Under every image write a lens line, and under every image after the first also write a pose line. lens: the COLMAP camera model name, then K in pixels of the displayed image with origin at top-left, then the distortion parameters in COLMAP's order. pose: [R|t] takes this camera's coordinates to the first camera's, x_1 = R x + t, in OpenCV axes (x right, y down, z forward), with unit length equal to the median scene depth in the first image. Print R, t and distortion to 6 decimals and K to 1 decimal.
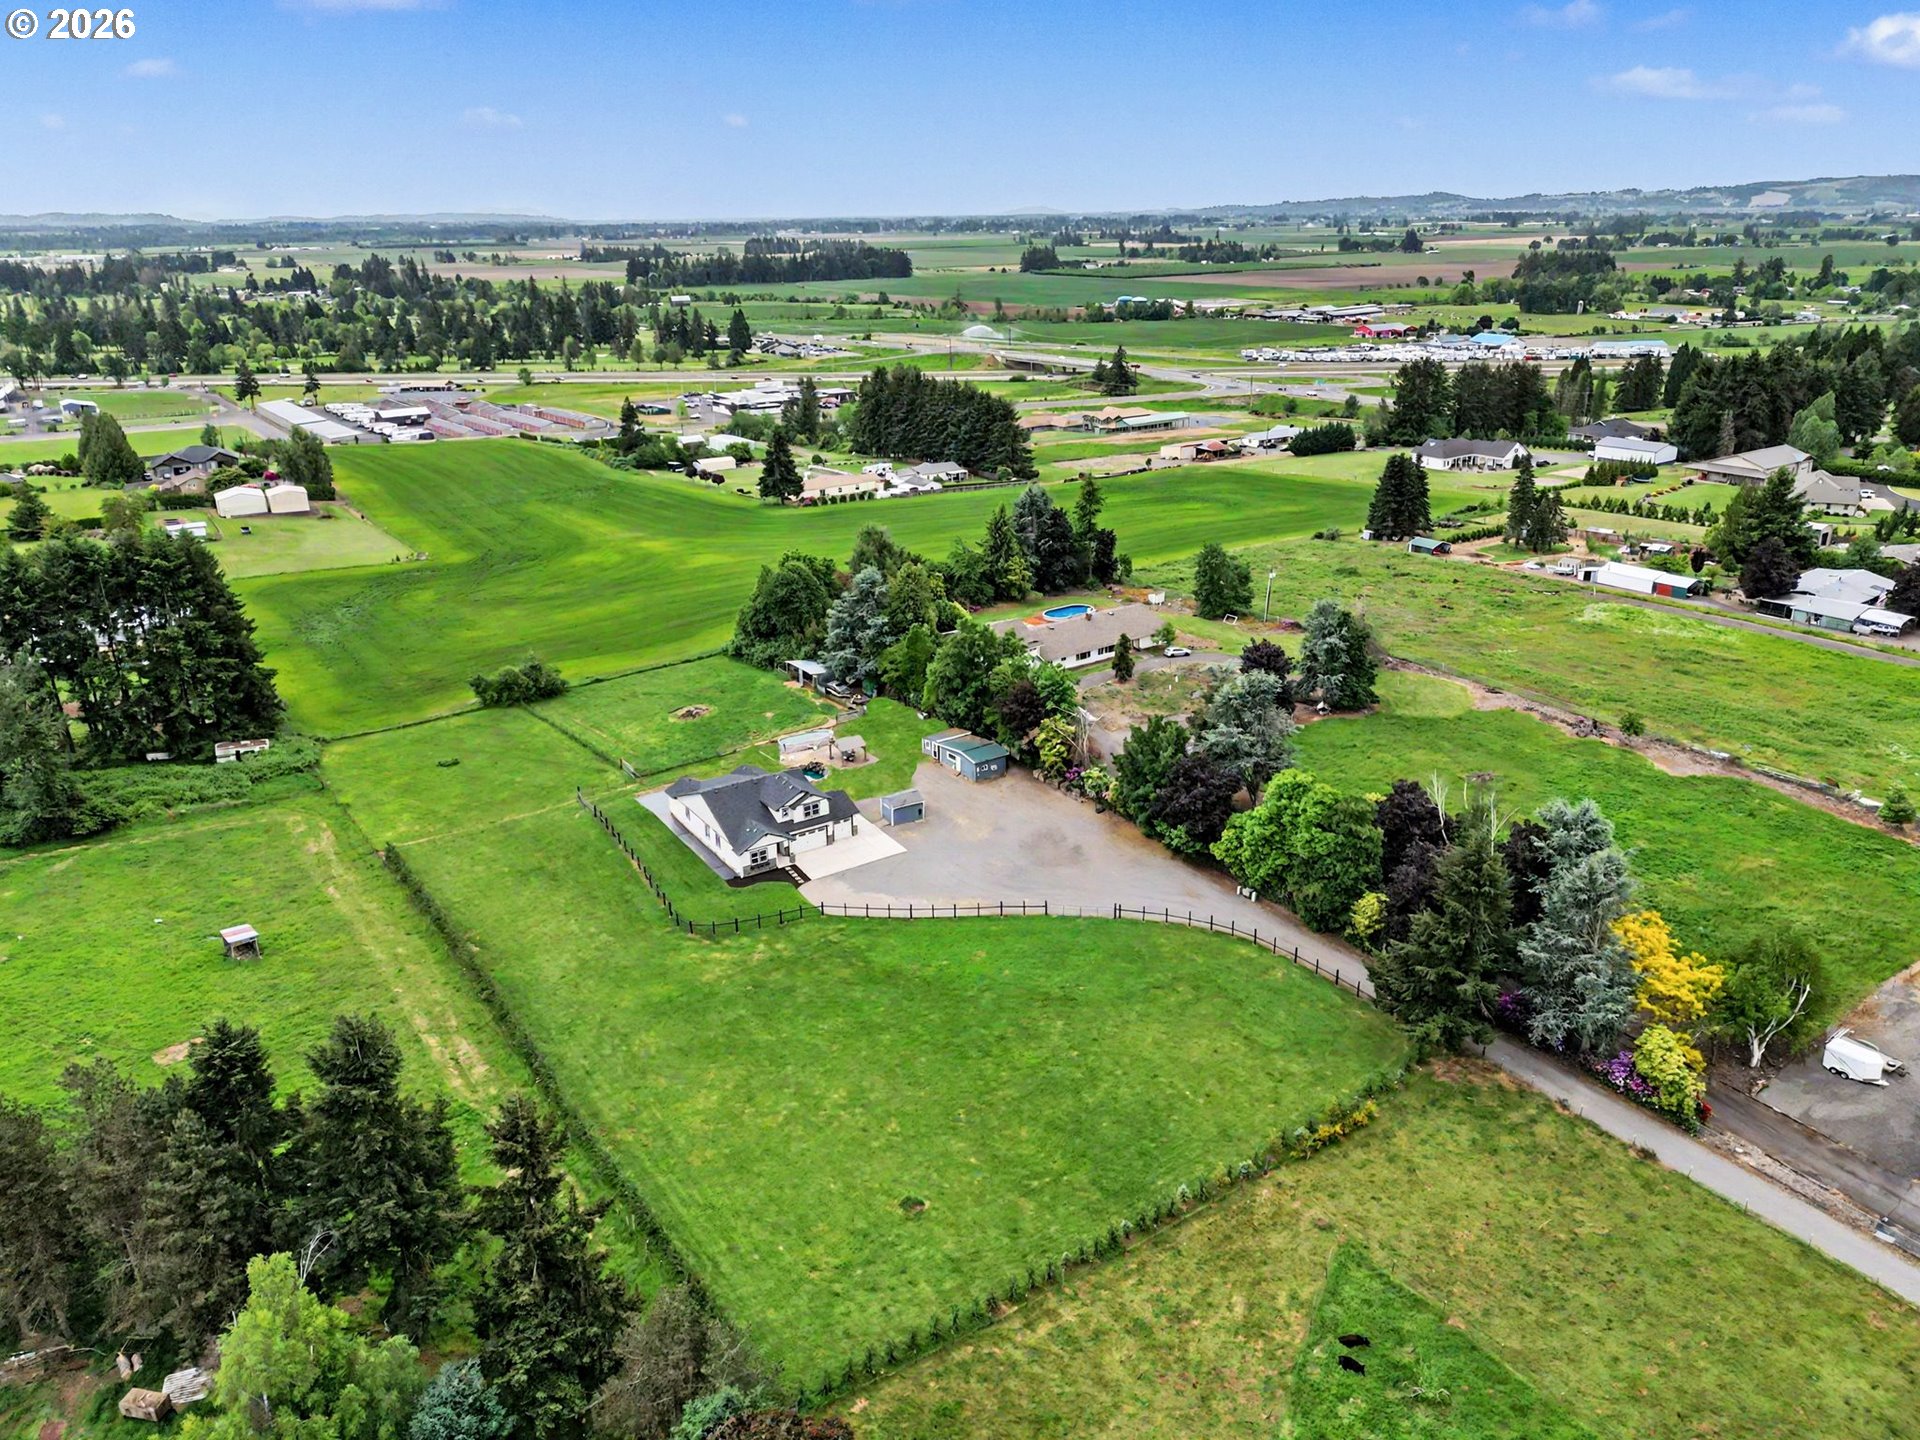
lens RADIAL K [[1349.3, 0, 960.0], [0, 1349.3, 720.0], [0, 0, 1]] dist [0.037282, -0.055250]
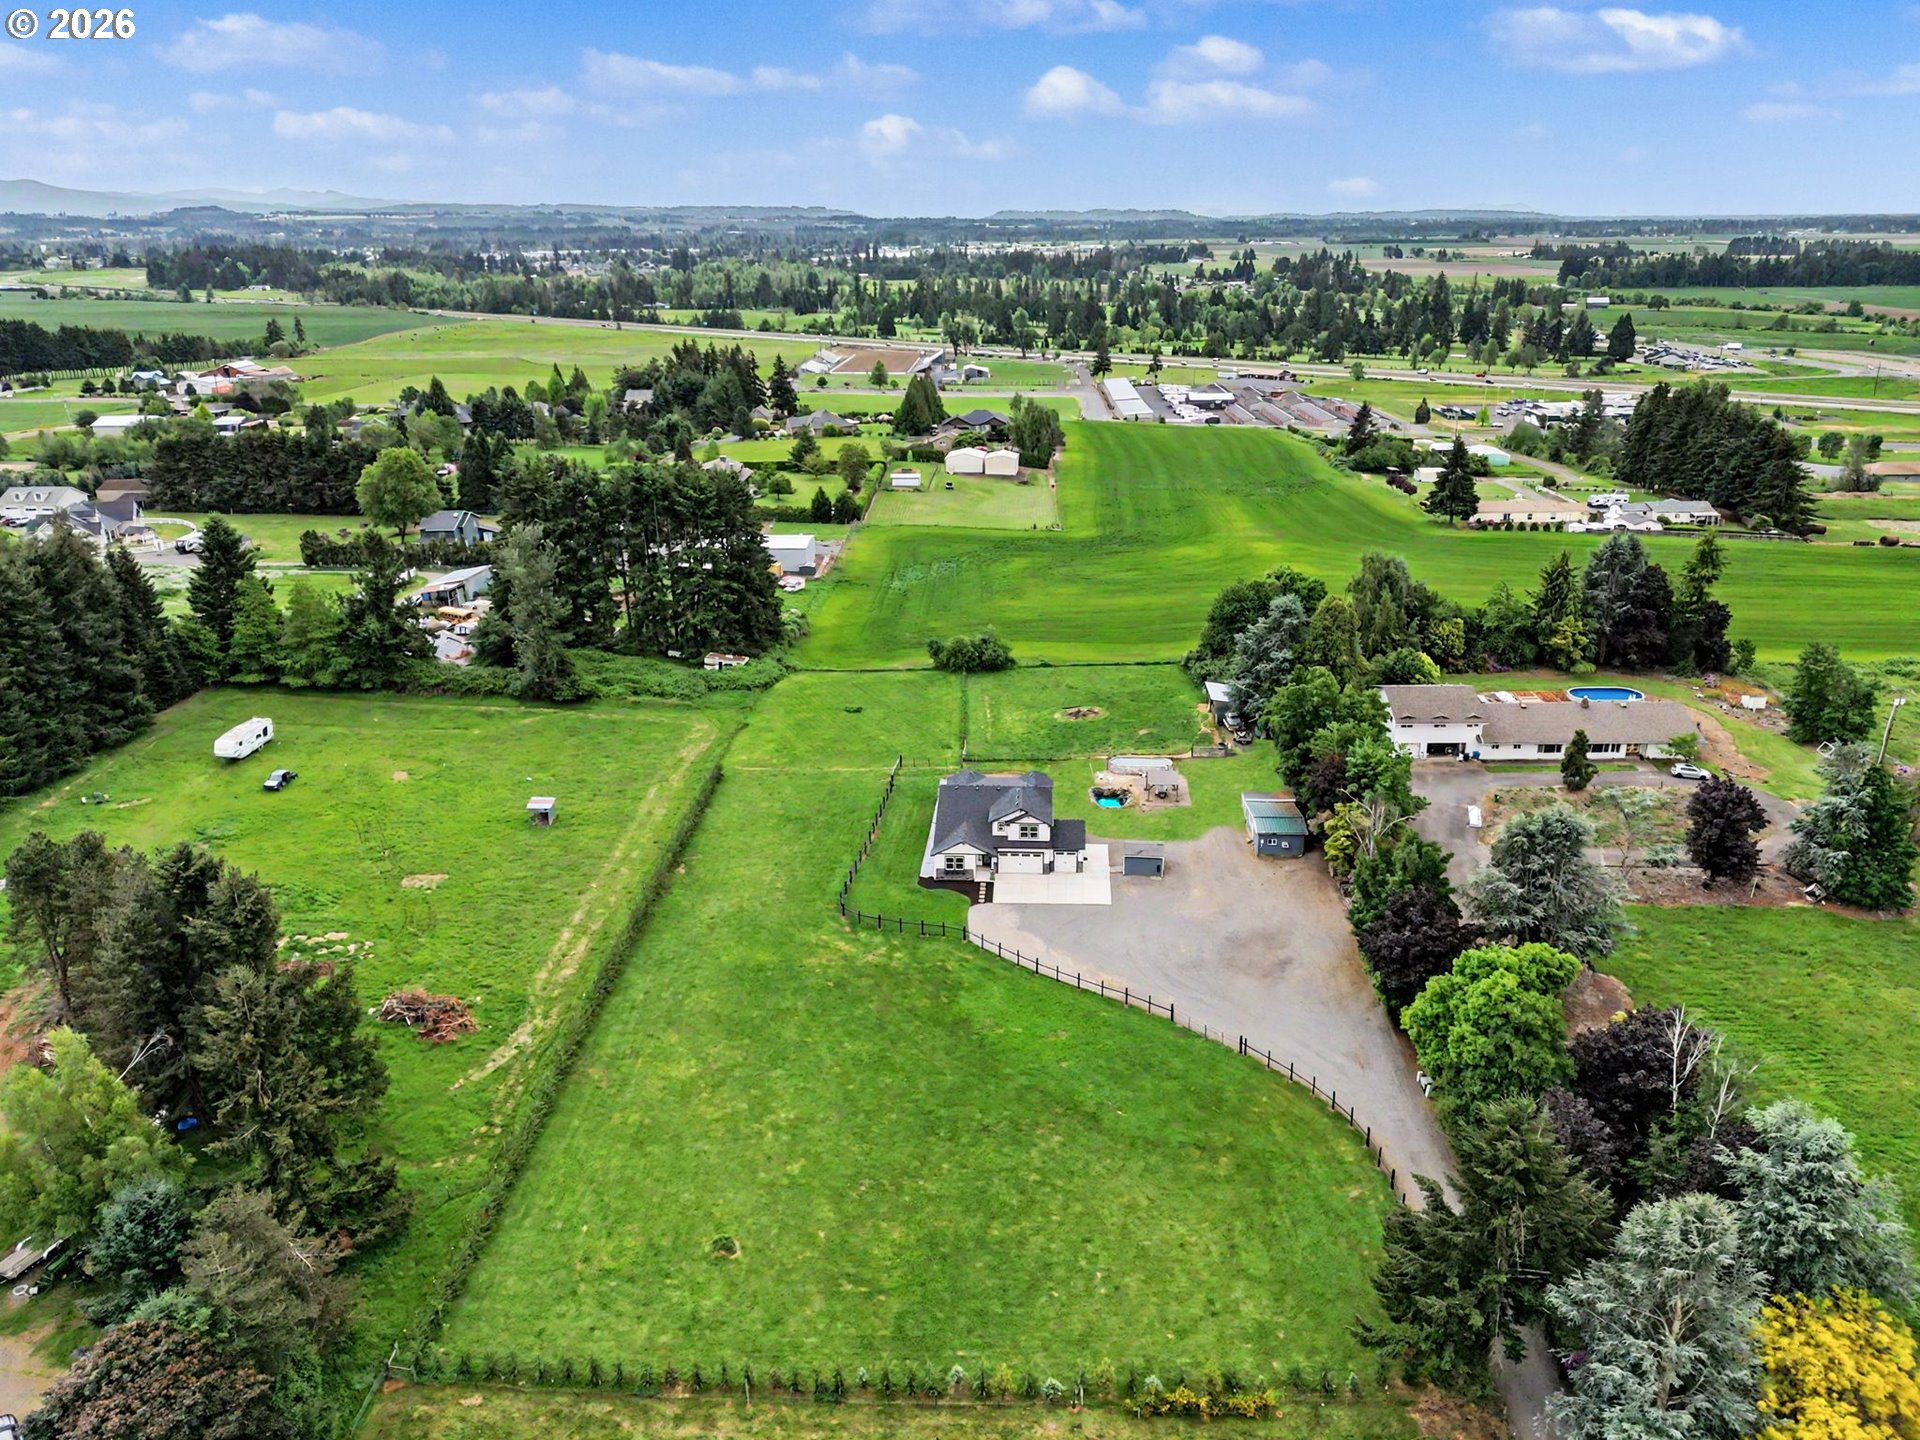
lens RADIAL K [[1349.3, 0, 960.0], [0, 1349.3, 720.0], [0, 0, 1]] dist [0.037282, -0.055250]
pose [[0.799916, 0.212385, -0.561272, 0.218606], [-0.210951, 0.975105, 0.068334, -0.038045], [0.561813, 0.063739, 0.824805, 0.120663]]
